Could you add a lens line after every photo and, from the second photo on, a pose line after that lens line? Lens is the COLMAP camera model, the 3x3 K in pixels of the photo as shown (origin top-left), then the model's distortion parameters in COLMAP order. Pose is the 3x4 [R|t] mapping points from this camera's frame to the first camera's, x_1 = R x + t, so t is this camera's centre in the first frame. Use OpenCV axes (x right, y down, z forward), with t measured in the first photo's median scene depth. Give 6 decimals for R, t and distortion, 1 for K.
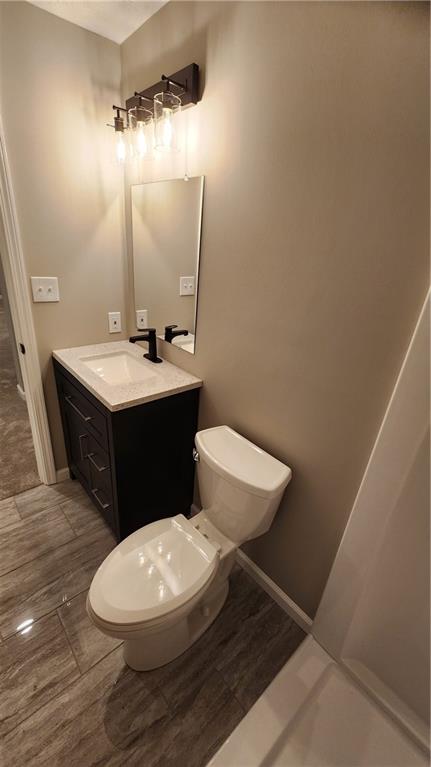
lens RADIAL K [[313.9, 0, 212.1], [0, 313.9, 383.8], [0, 0, 1]] dist [-0.004319, 0.001225]
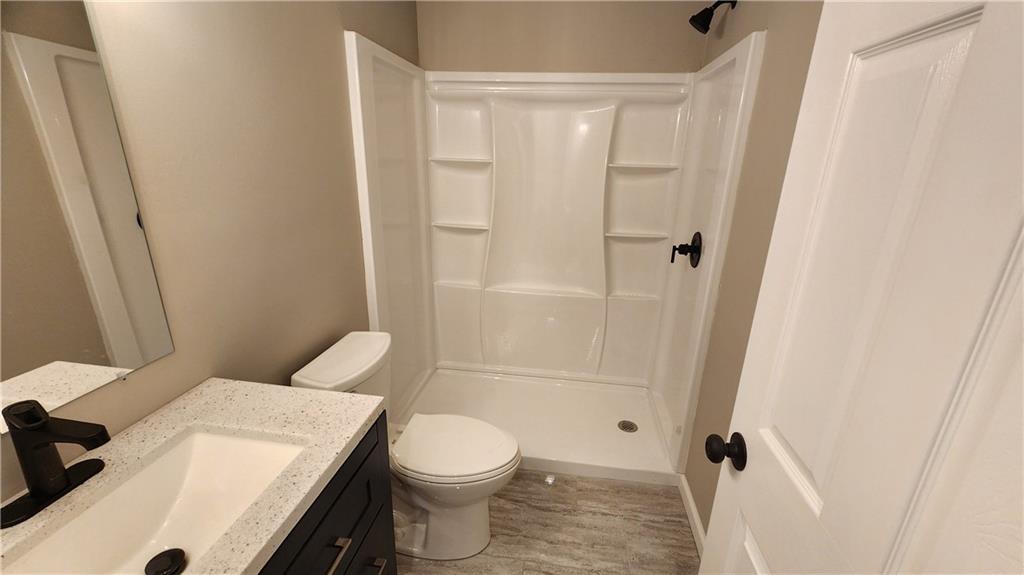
lens RADIAL K [[419.1, 0, 510.5], [0, 419.1, 287.5], [0, 0, 1]] dist [-0.004319, 0.001225]
pose [[-0.633897, -0.331813, 0.698624, -1.103029], [0.242818, 0.772240, 0.587098, -0.581473], [-0.734312, 0.541798, -0.408951, 1.178823]]
